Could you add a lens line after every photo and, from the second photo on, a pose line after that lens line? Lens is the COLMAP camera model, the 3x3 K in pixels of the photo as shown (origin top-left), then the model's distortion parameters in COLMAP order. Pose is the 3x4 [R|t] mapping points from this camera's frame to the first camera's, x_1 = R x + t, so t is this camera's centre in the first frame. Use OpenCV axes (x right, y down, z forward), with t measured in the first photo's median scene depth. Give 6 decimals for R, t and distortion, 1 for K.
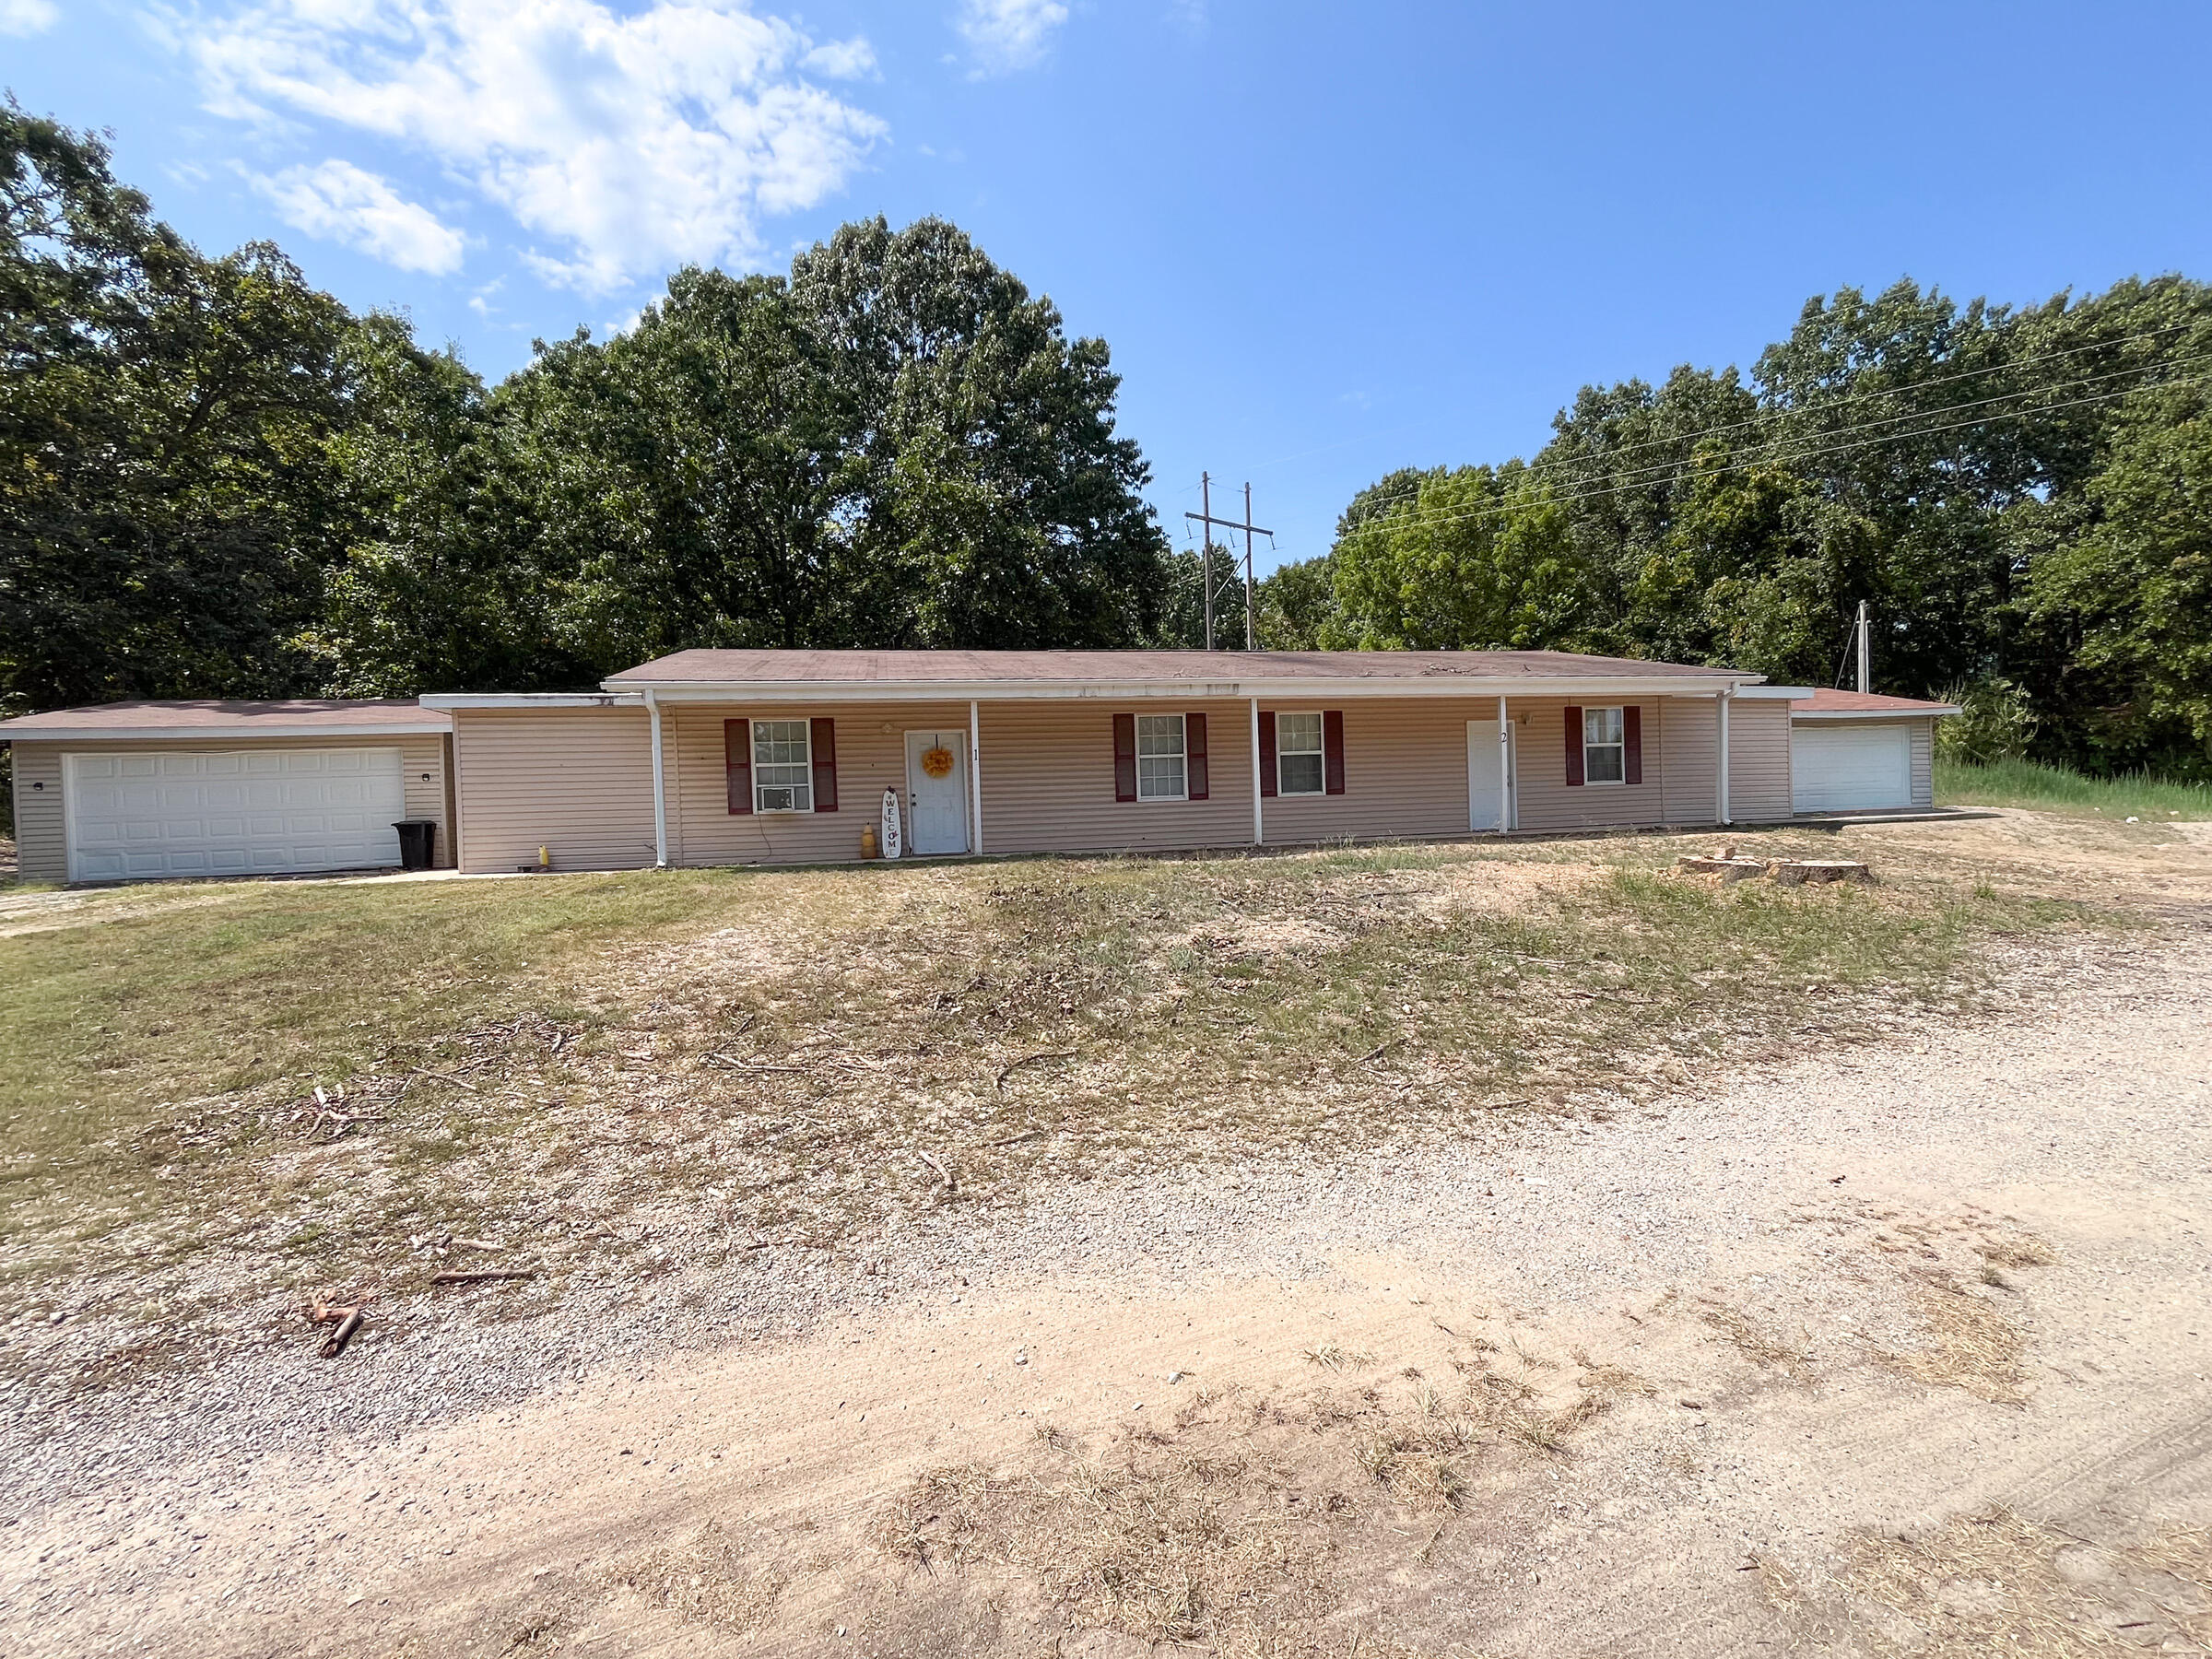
lens RADIAL K [[947.8, 0, 1106.2], [0, 947.8, 826.4], [0, 0, 1]] dist [-0.001079, -0.000742]
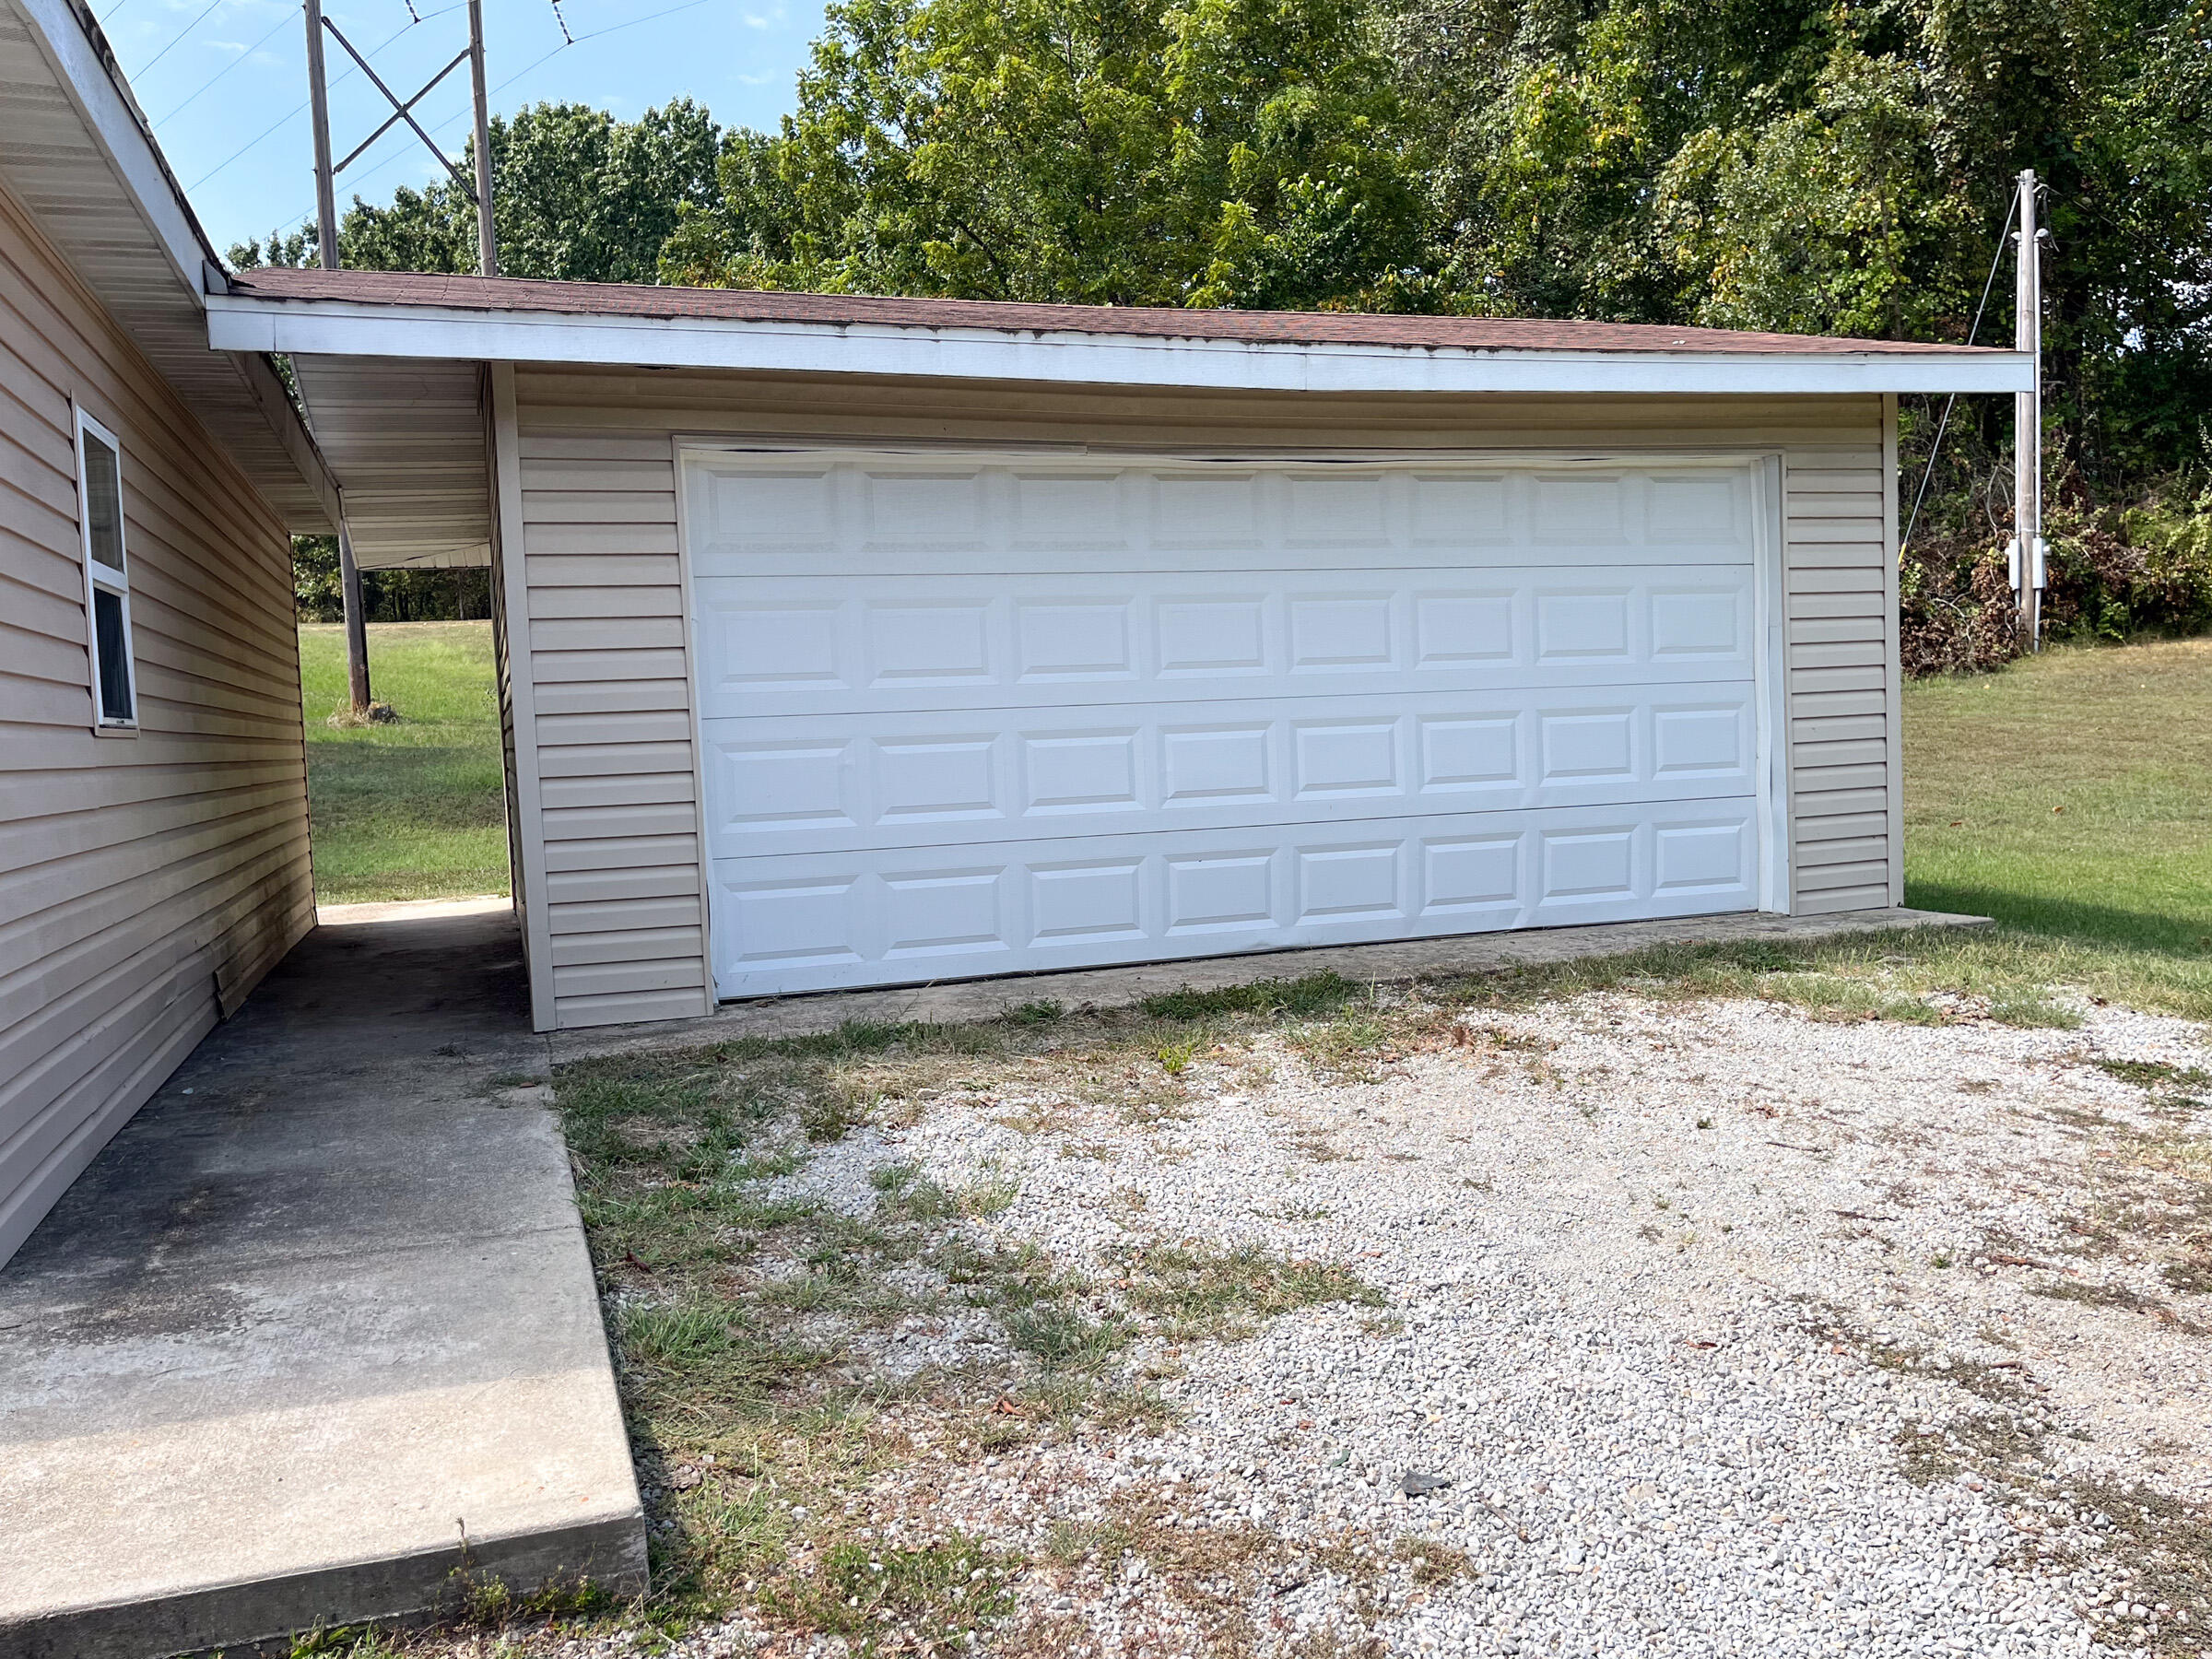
lens RADIAL K [[1802.2, 0, 1109.7], [0, 1802.2, 841.6], [0, 0, 1]] dist [-0.008212, 0.014294]
pose [[0.992743, -0.012466, 0.119606, 0.341458], [0.007246, 0.999006, 0.043980, -0.022161], [-0.120036, -0.042794, 0.991847, 0.334528]]
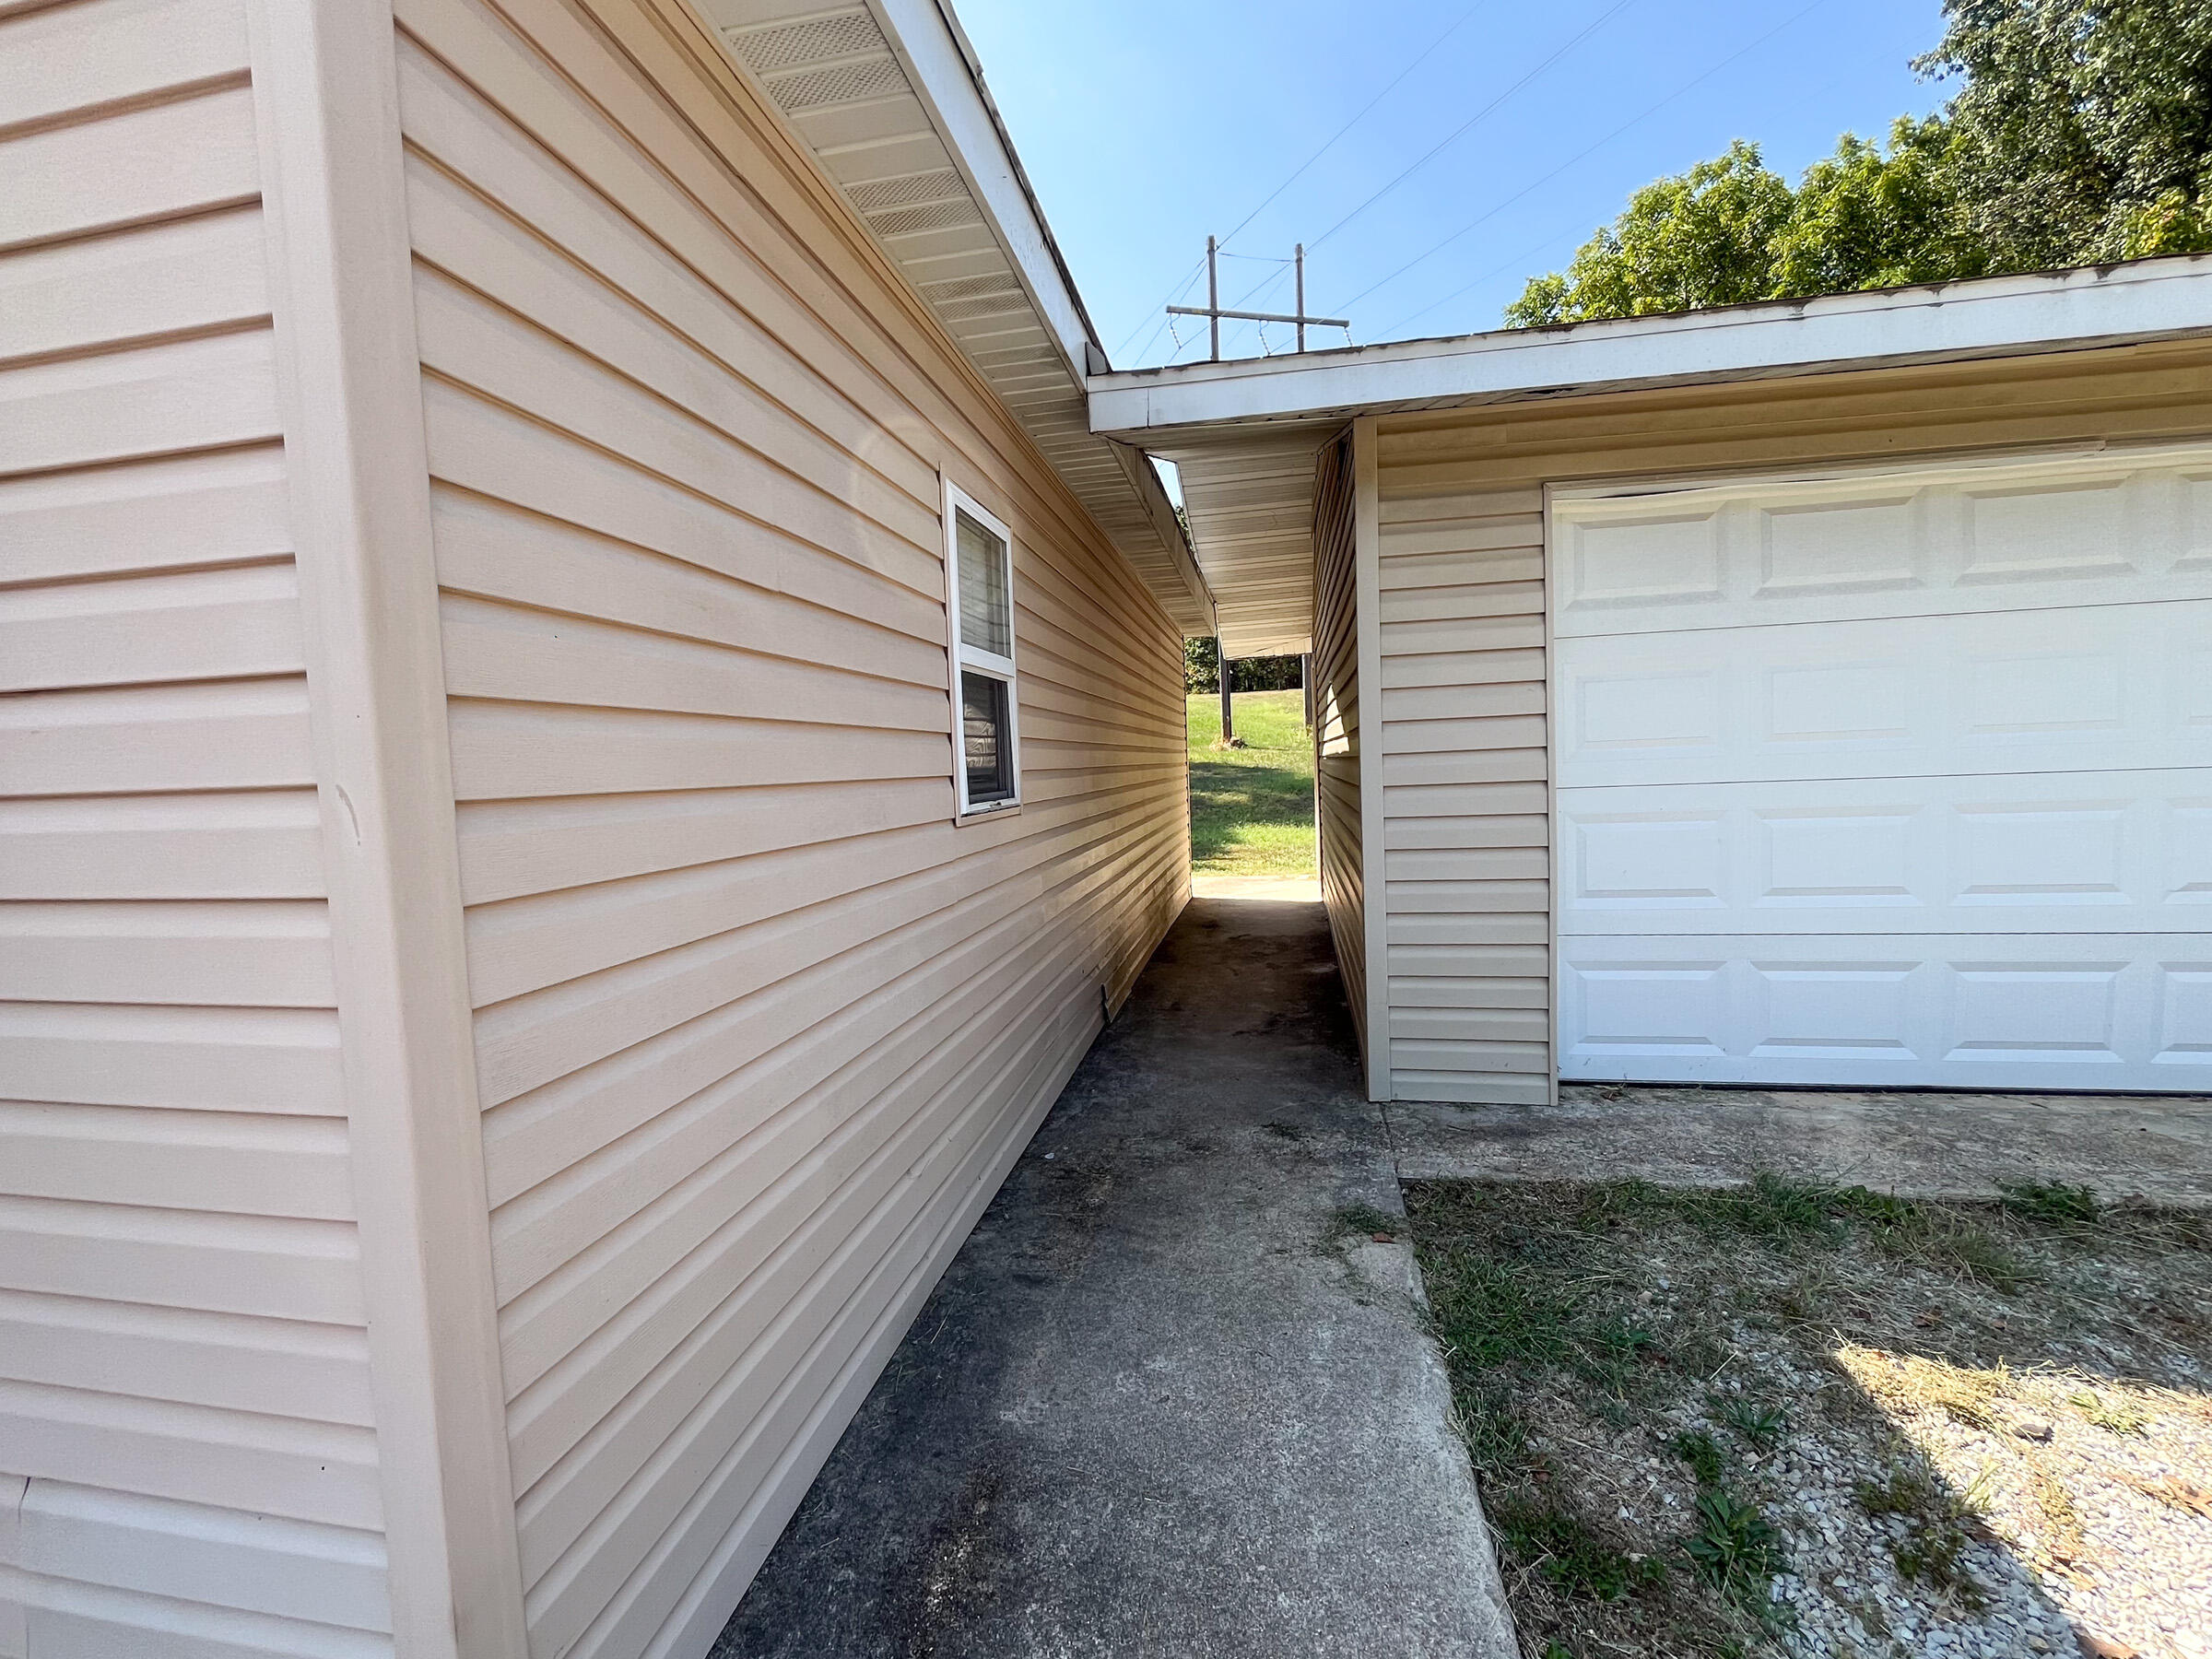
lens RADIAL K [[947.8, 0, 1095.1], [0, 947.8, 832.6], [0, 0, 1]] dist [-0.001079, -0.000742]
pose [[0.916635, 0.028195, -0.398730, 0.325031], [0.000444, 0.997437, 0.071551, -0.027194], [0.399726, -0.065763, 0.914273, 0.395476]]
